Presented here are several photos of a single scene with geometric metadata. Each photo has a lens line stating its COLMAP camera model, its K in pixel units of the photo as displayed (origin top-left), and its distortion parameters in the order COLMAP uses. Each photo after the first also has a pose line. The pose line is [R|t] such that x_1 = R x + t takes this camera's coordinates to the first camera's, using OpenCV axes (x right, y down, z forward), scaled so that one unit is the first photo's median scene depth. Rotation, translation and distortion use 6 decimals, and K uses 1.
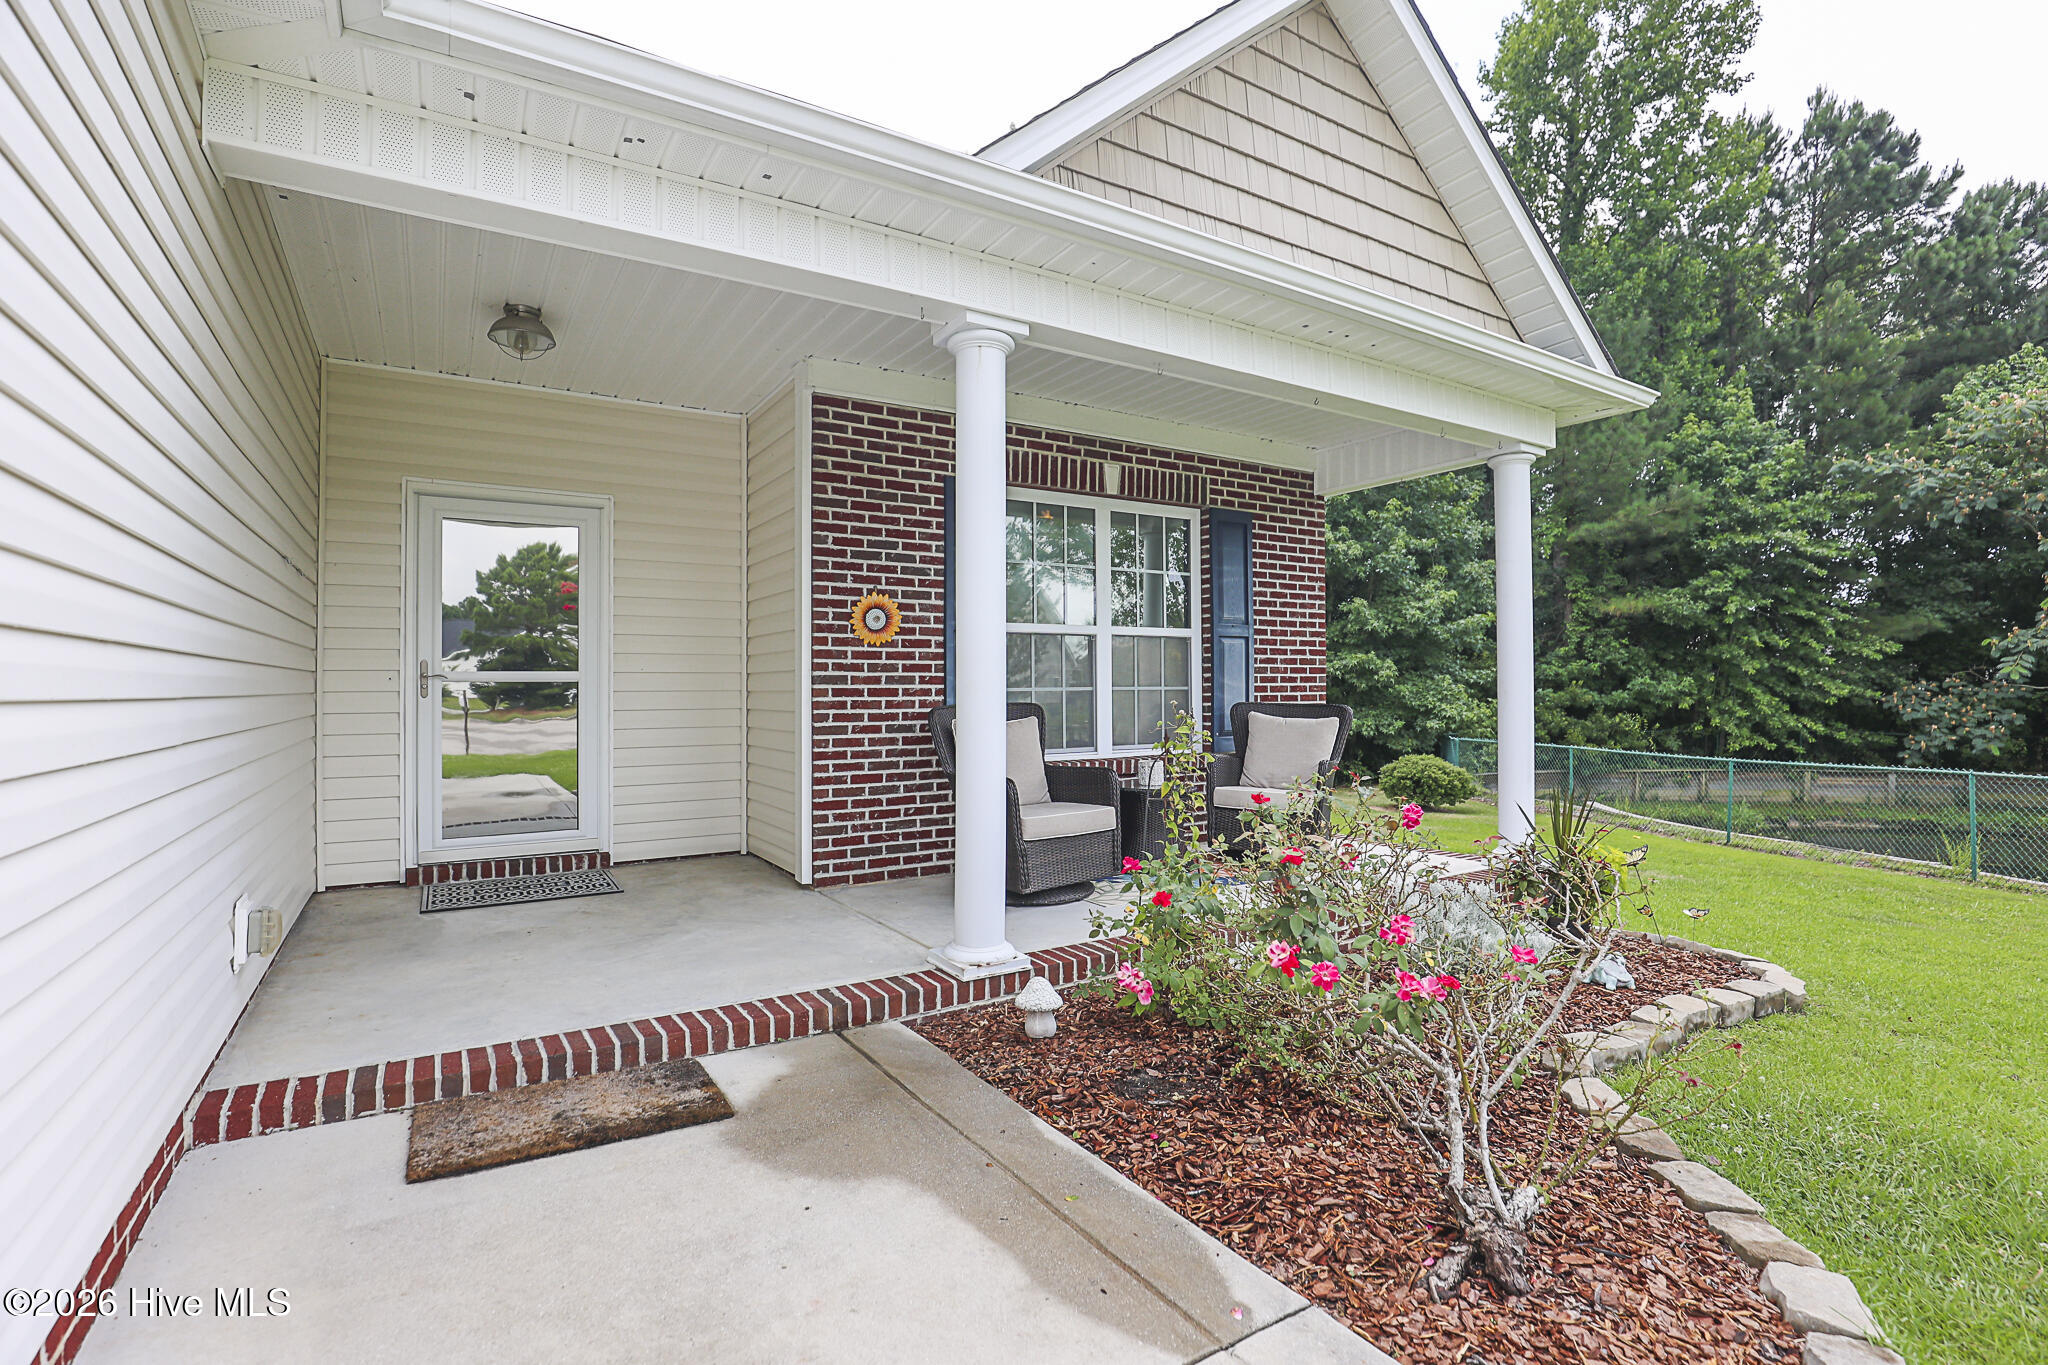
lens RADIAL K [[955.5, 0, 1024.5], [0, 955.5, 678.8], [0, 0, 1]] dist [-0.131513, 0.000063]
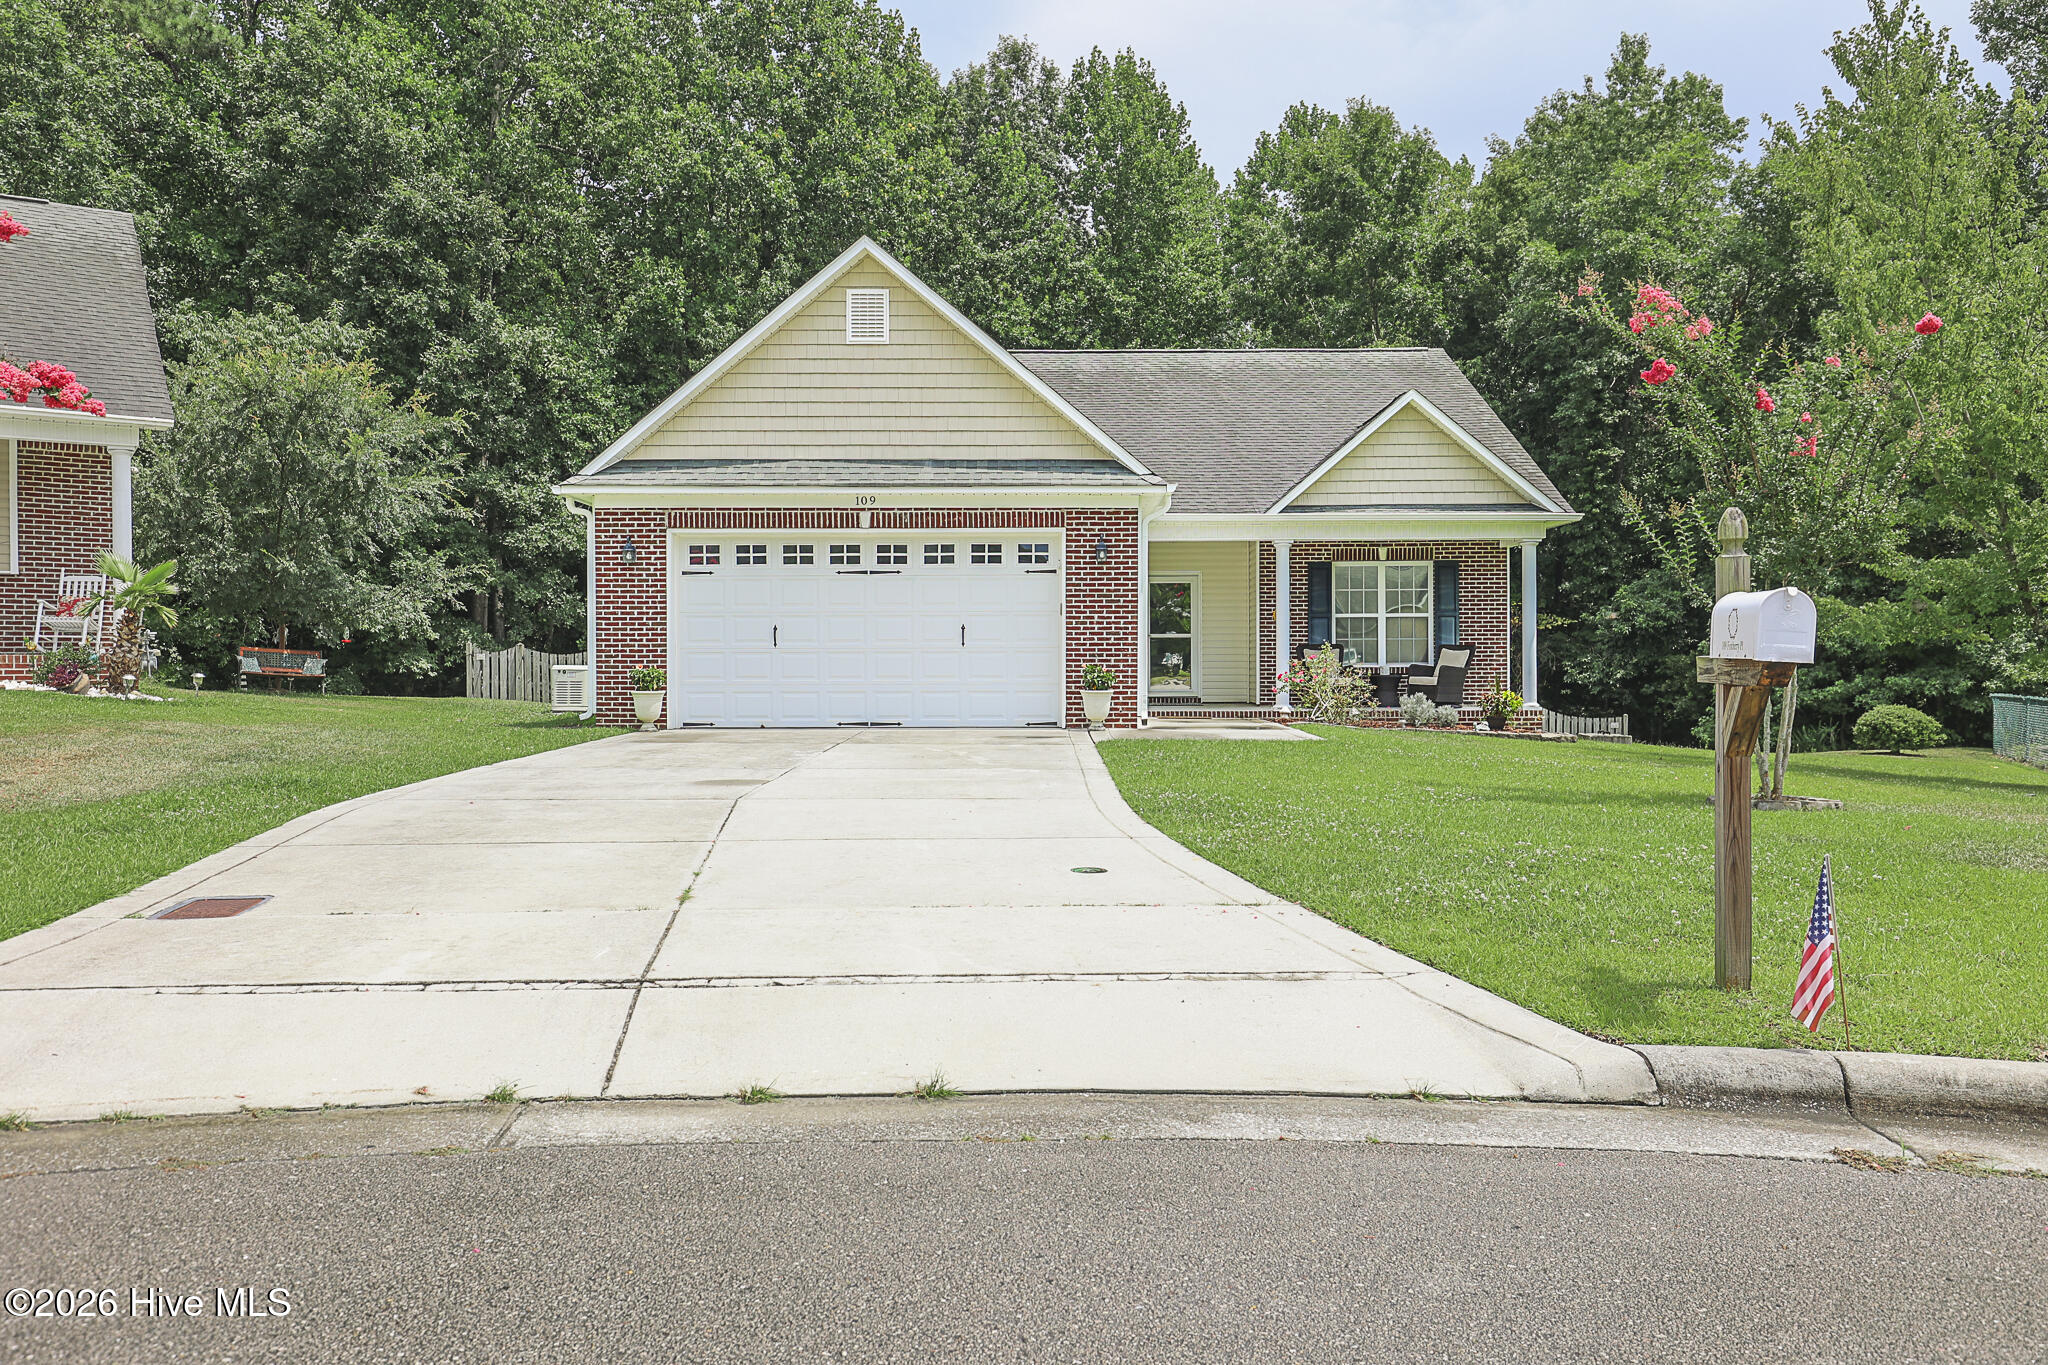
lens RADIAL K [[1540.1, 0, 1031.1], [0, 1540.1, 680.2], [0, 0, 1]] dist [0.001971, 0.002600]
pose [[0.851873, 0.006651, -0.523705, 1.422550], [0.004500, 0.999789, 0.020018, 0.034245], [0.523728, -0.019409, 0.851664, -2.924507]]
